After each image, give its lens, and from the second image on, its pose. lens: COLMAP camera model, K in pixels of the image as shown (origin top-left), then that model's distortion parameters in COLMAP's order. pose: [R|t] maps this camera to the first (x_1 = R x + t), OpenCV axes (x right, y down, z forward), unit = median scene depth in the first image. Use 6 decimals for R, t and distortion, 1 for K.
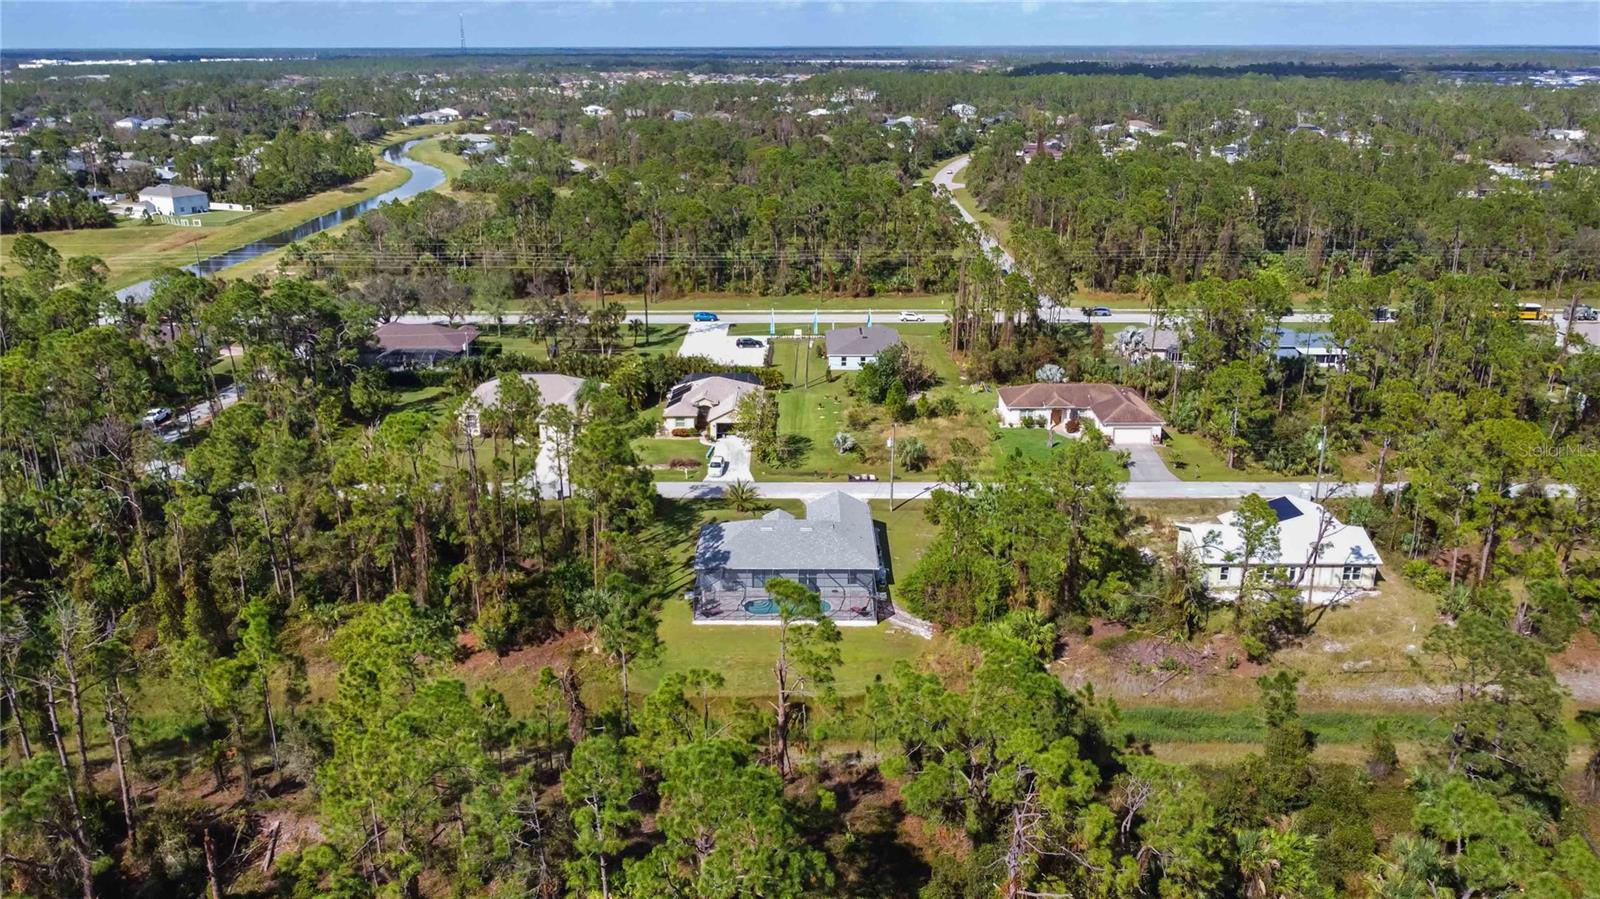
lens RADIAL K [[1268.0, 0, 802.3], [0, 1268.0, 447.7], [0, 0, 1]] dist [0.007024, 0.002346]
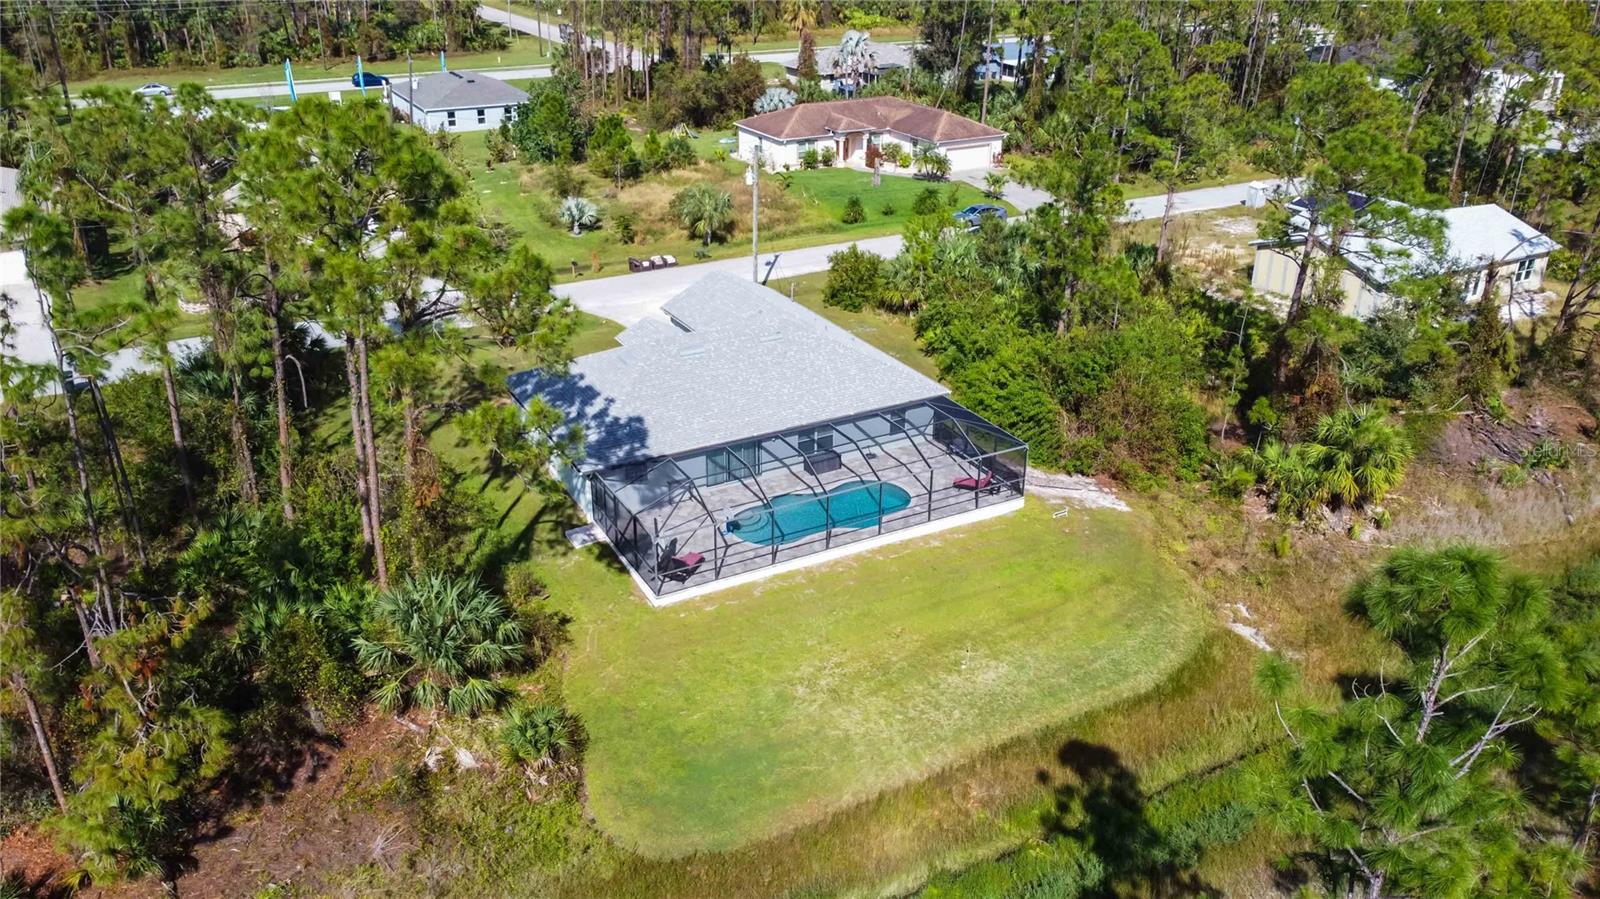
lens RADIAL K [[1213.6, 0, 801.1], [0, 1213.6, 451.2], [0, 0, 1]] dist [0.001264, -0.000503]
pose [[0.873964, -0.201944, 0.442047, -0.137336], [0.143679, 0.976285, 0.161939, 0.024971], [-0.464266, -0.078016, 0.882253, 0.438284]]
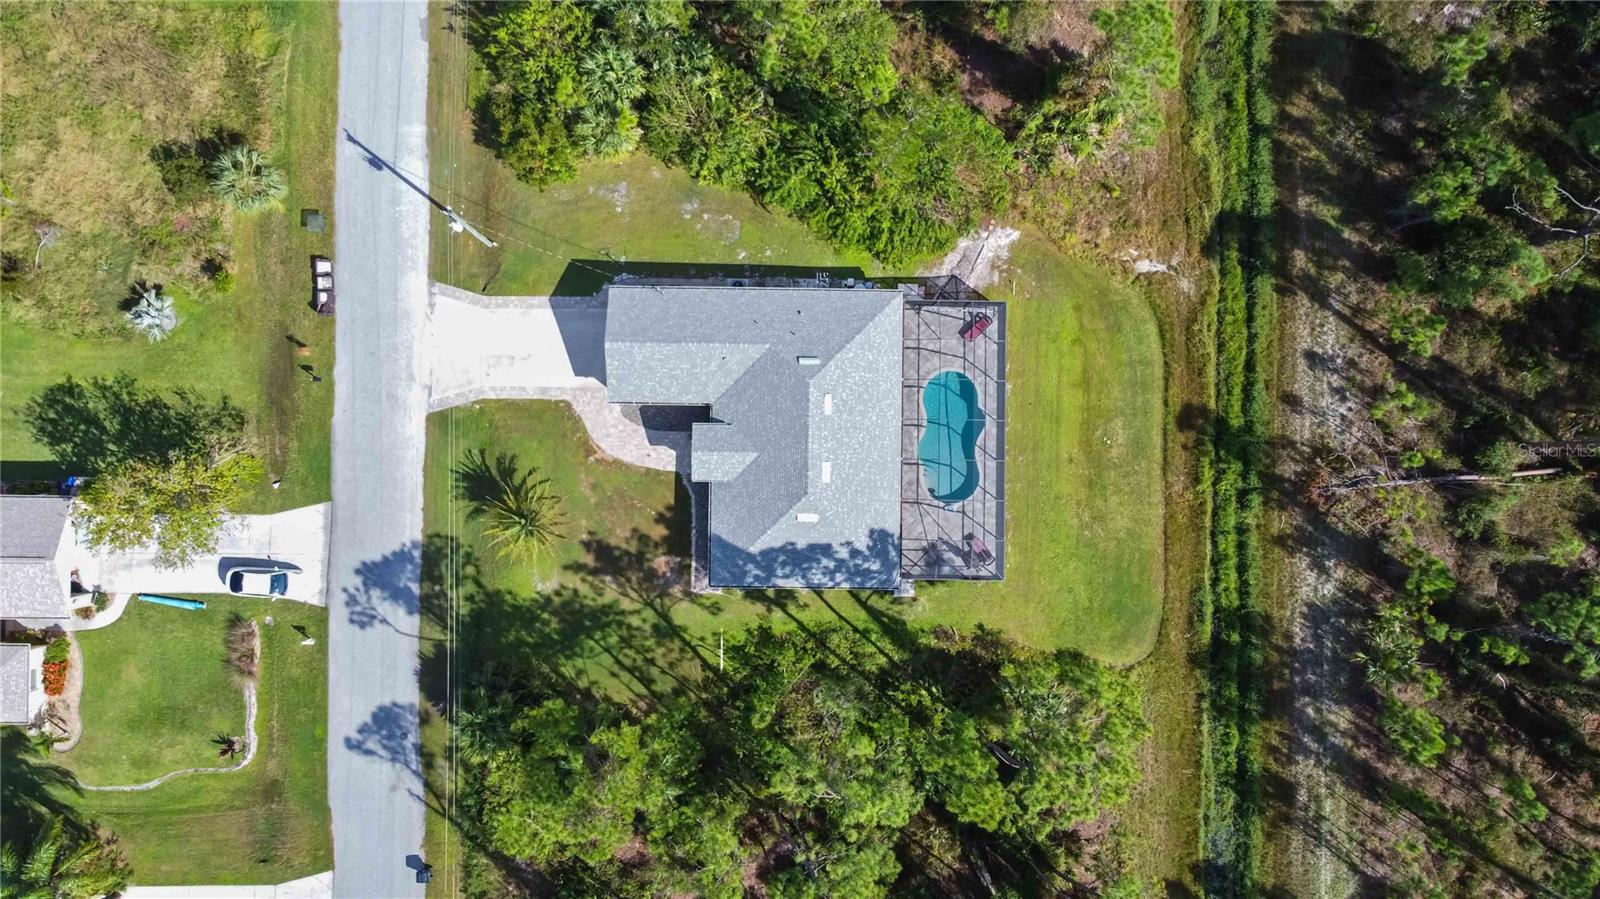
lens RADIAL K [[1241.9, 0, 808.7], [0, 1241.9, 447.3], [0, 0, 1]] dist [0.004926, -0.004380]
pose [[0.014832, -0.999605, 0.023865, -0.023238], [0.279118, 0.027058, 0.959876, -0.354432], [-0.960142, -0.007576, 0.279409, 0.615024]]
